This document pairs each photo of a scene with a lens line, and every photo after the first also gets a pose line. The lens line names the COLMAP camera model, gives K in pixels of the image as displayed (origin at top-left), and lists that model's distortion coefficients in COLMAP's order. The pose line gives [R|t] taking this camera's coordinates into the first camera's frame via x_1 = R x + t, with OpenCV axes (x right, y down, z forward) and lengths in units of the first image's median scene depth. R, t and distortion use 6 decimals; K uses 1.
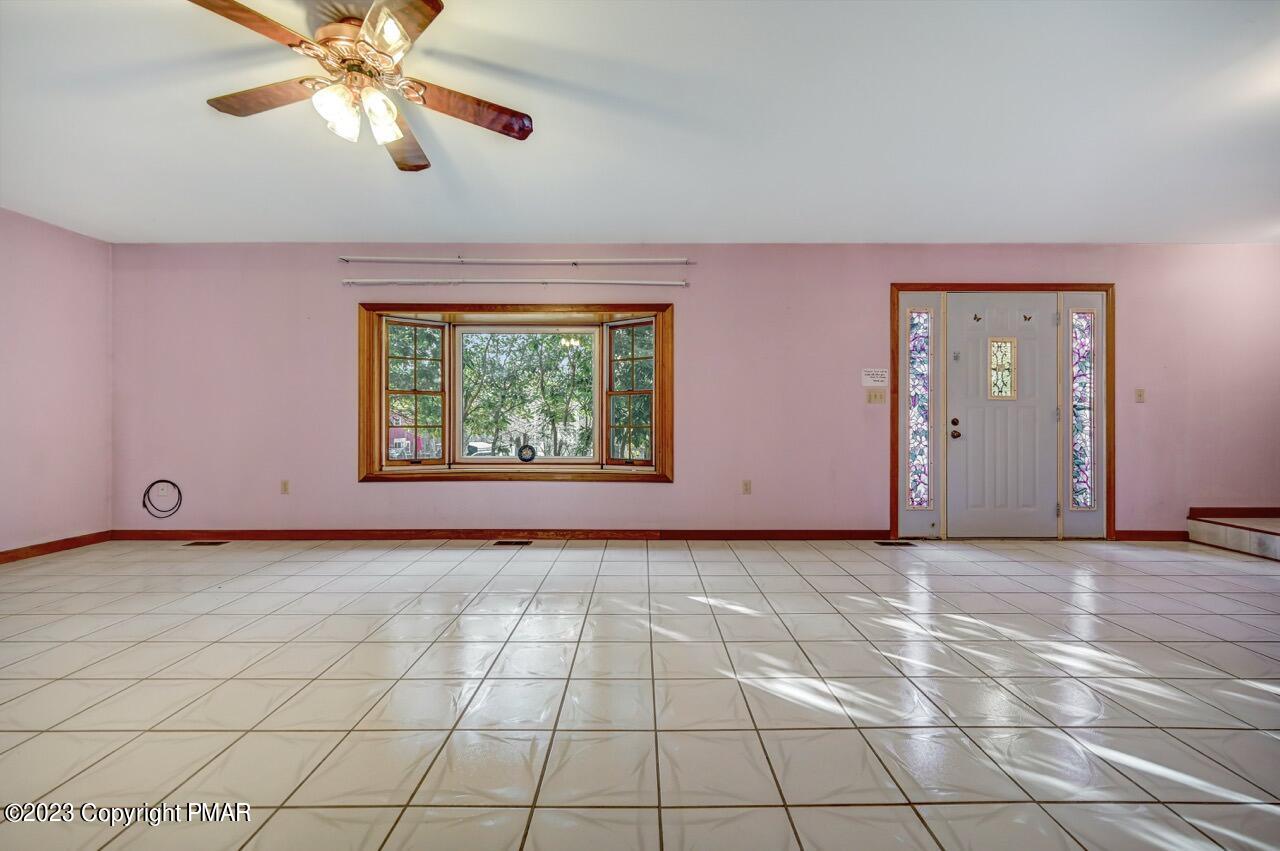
lens RADIAL K [[520.3, 0, 643.3], [0, 520.3, 417.9], [0, 0, 1]] dist [0.000194, 0.000083]
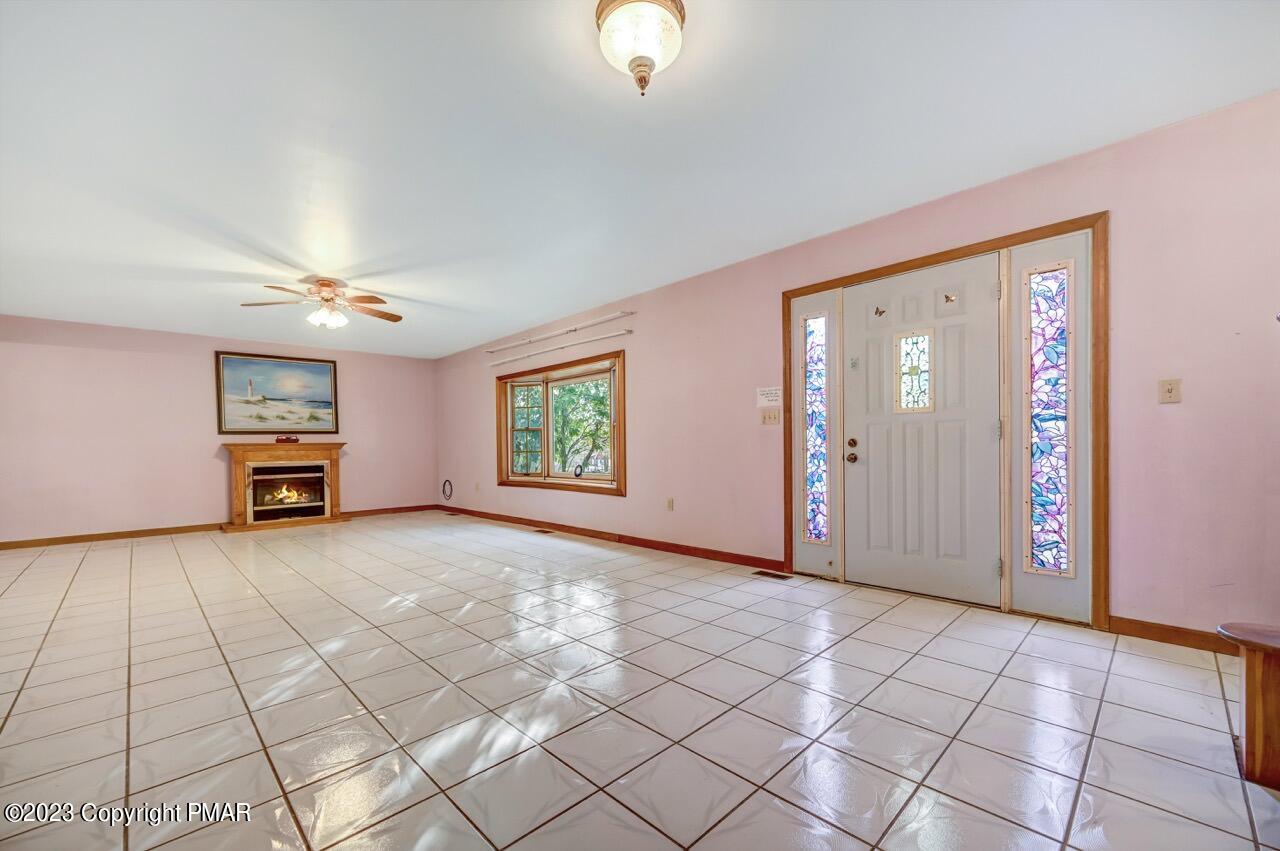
lens RADIAL K [[520.6, 0, 653.1], [0, 520.6, 450.8], [0, 0, 1]] dist [-0.000600, -0.000058]
pose [[0.702215, -0.006199, -0.711938, 0.959685], [0.016045, 0.999846, 0.007121, 0.009381], [0.711784, -0.016424, 0.702206, 0.190413]]
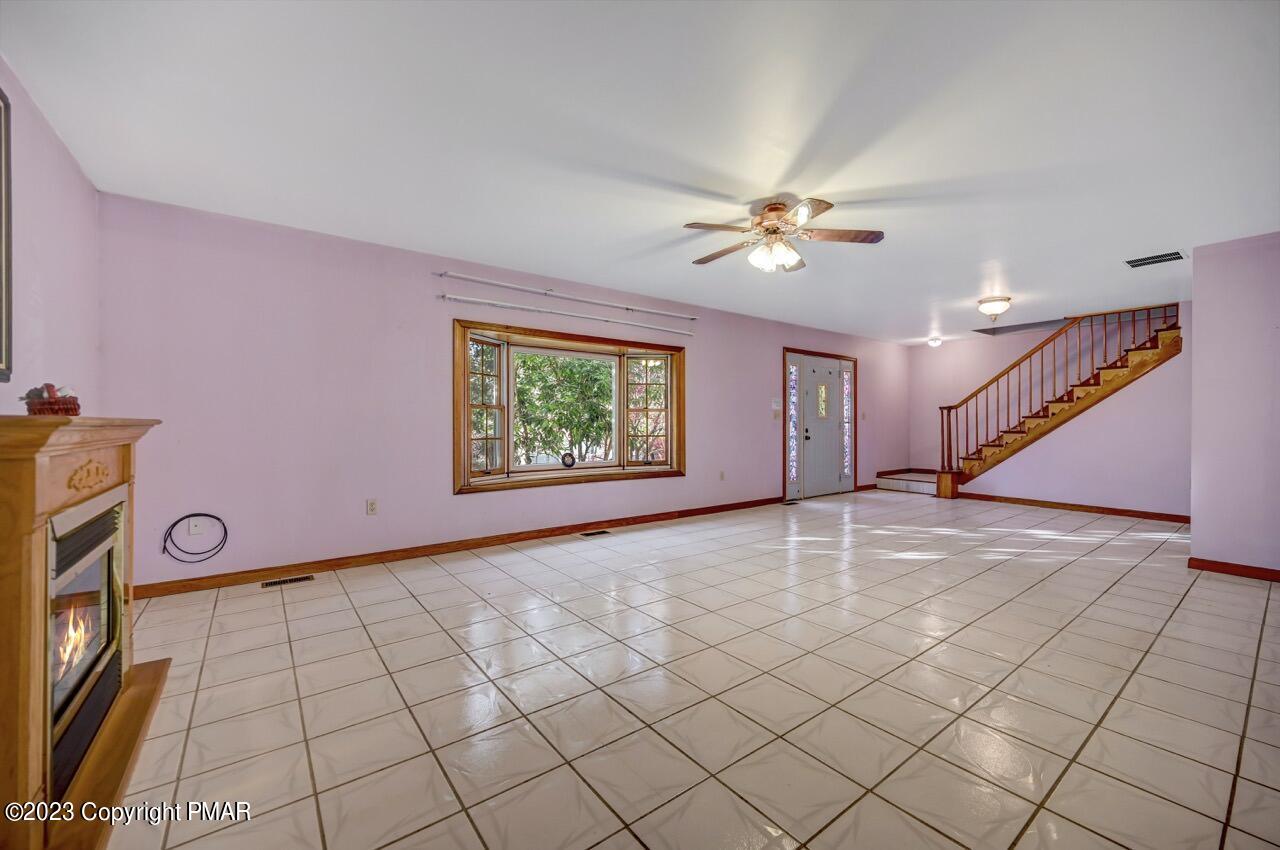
lens RADIAL K [[506.5, 0, 654.5], [0, 506.5, 430.9], [0, 0, 1]] dist [-0.000206, 0.000071]
pose [[0.790945, -0.009081, 0.611820, -0.823208], [0.007695, 0.999958, 0.004895, -0.003024], [-0.611839, 0.000836, 0.790982, -0.019395]]
